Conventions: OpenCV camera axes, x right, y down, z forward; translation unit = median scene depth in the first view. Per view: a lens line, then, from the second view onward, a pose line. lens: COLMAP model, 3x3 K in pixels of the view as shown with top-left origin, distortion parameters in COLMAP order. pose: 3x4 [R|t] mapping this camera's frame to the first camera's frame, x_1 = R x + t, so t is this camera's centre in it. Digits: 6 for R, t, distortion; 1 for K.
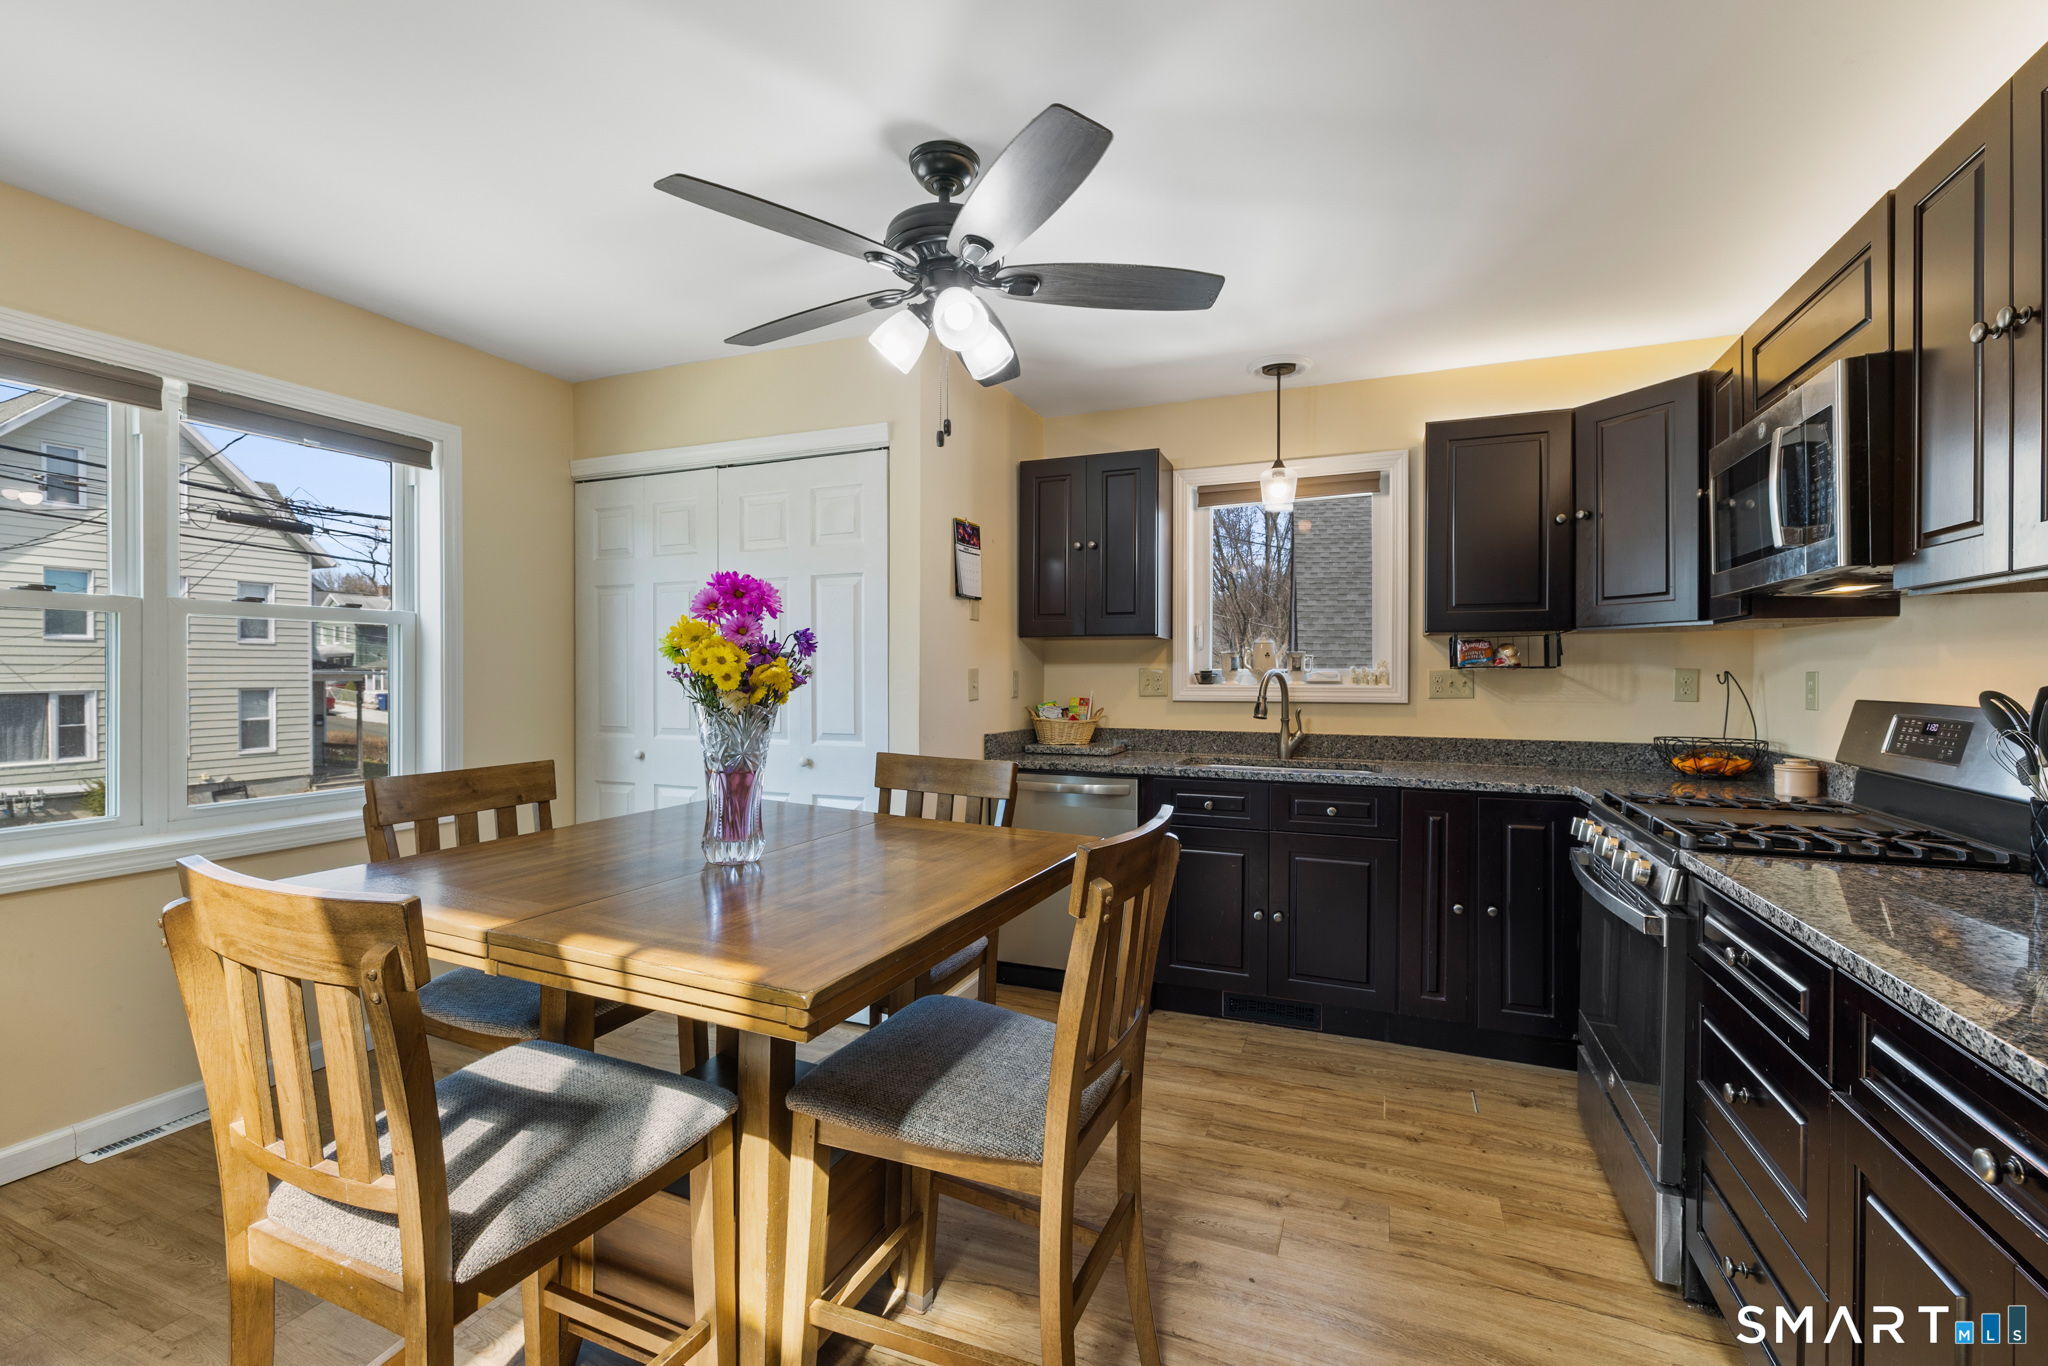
lens RADIAL K [[874.8, 0, 1023.5], [0, 874.8, 676.0], [0, 0, 1]] dist [0.000084, -0.000734]
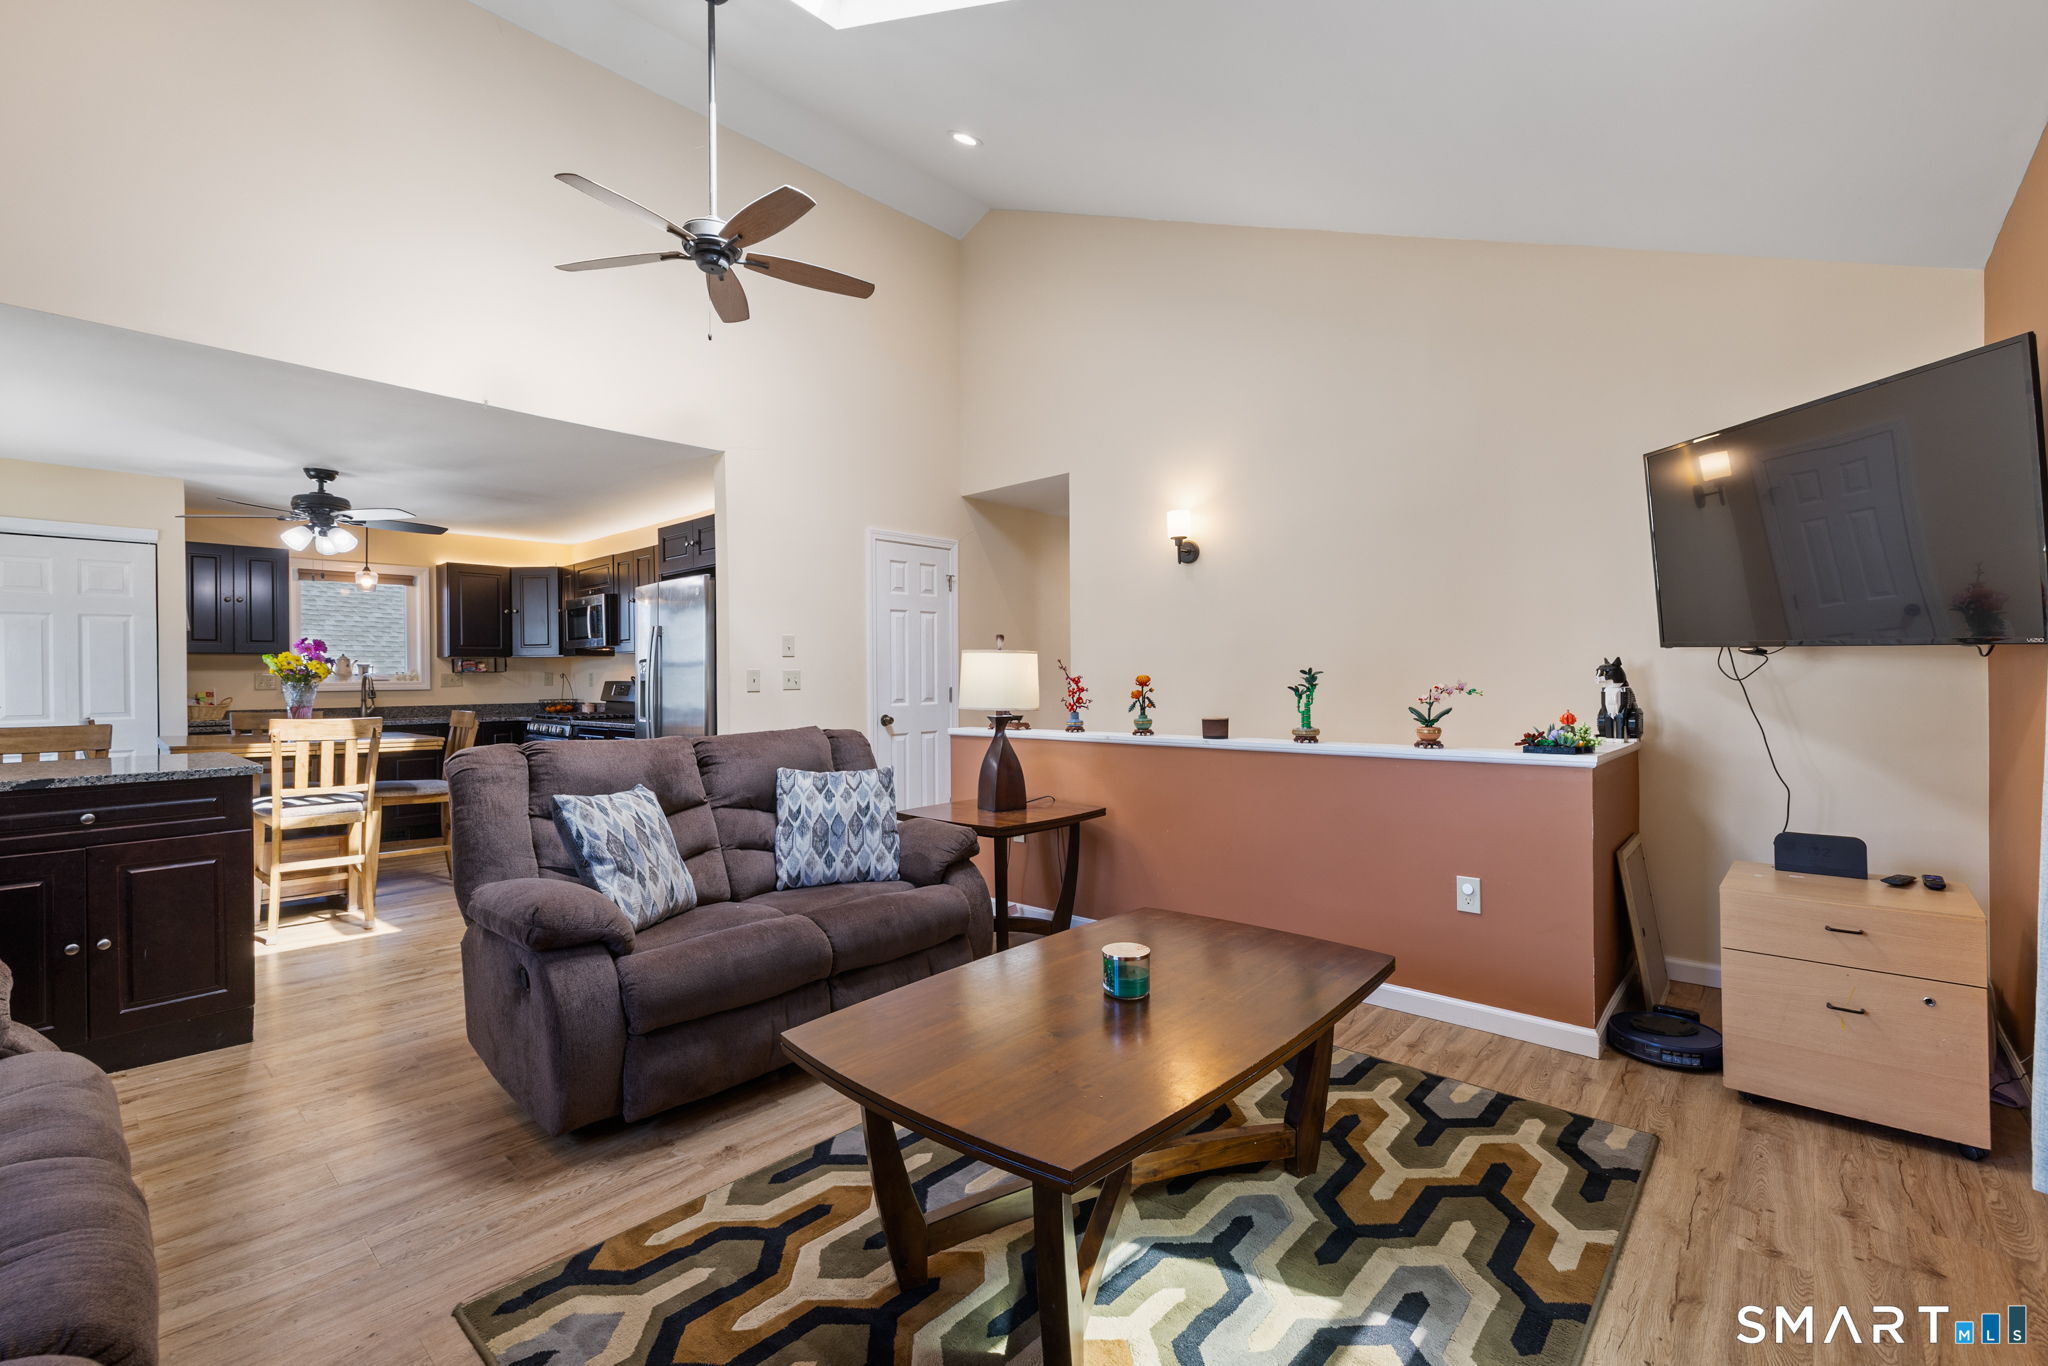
lens RADIAL K [[874.8, 0, 1023.5], [0, 874.8, 676.0], [0, 0, 1]] dist [0.000084, -0.000734]
pose [[0.329265, -0.003609, 0.944231, -1.239694], [0.012261, 0.999925, -0.000453, 0.020311], [-0.944158, 0.011726, 0.329284, -1.191210]]
